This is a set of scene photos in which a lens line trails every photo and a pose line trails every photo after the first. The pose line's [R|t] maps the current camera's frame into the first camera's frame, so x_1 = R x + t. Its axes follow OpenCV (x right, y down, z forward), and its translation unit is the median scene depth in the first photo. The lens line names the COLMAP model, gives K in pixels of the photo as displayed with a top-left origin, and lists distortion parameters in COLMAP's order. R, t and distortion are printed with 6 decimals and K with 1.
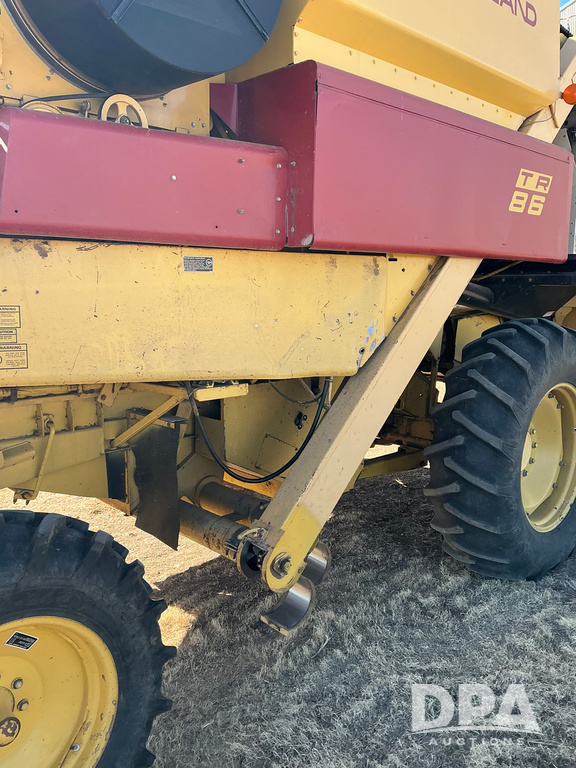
lens RADIAL K [[639.4, 0, 287.1], [0, 639.4, 380.5], [0, 0, 1]] dist [0.077057, -0.139819]
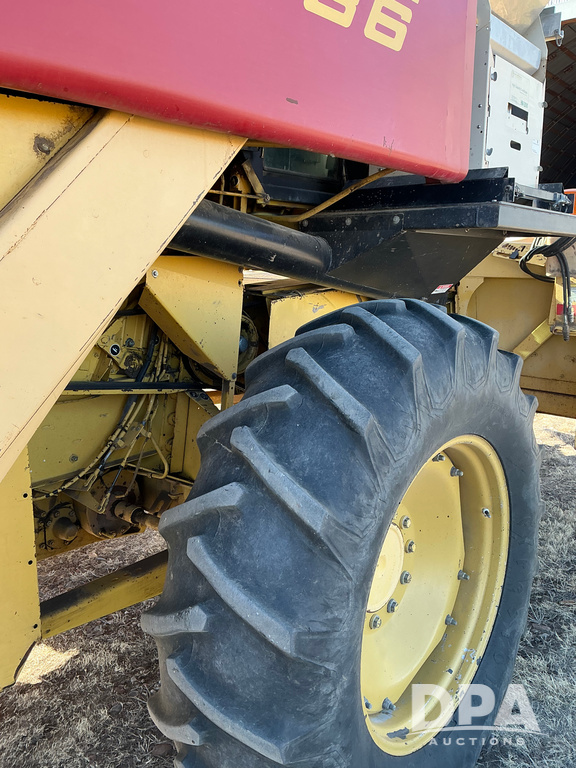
lens RADIAL K [[639.4, 0, 287.1], [0, 639.4, 380.5], [0, 0, 1]] dist [0.077057, -0.139819]
pose [[0.994094, -0.021395, 0.106392, 0.334711], [0.016962, 0.998956, 0.042407, -0.078277], [-0.107188, -0.040352, 0.993420, 0.723938]]
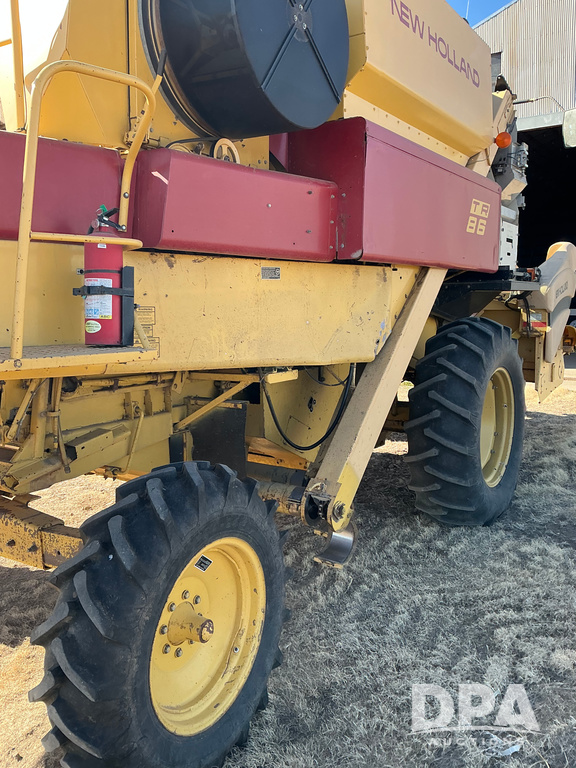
lens RADIAL K [[639.4, 0, 287.1], [0, 639.4, 380.5], [0, 0, 1]] dist [0.077057, -0.139819]
pose [[0.977644, -0.036506, 0.207074, -0.319170], [0.040288, 0.999089, -0.014076, 0.039988], [-0.206372, 0.022104, 0.978224, -0.190223]]
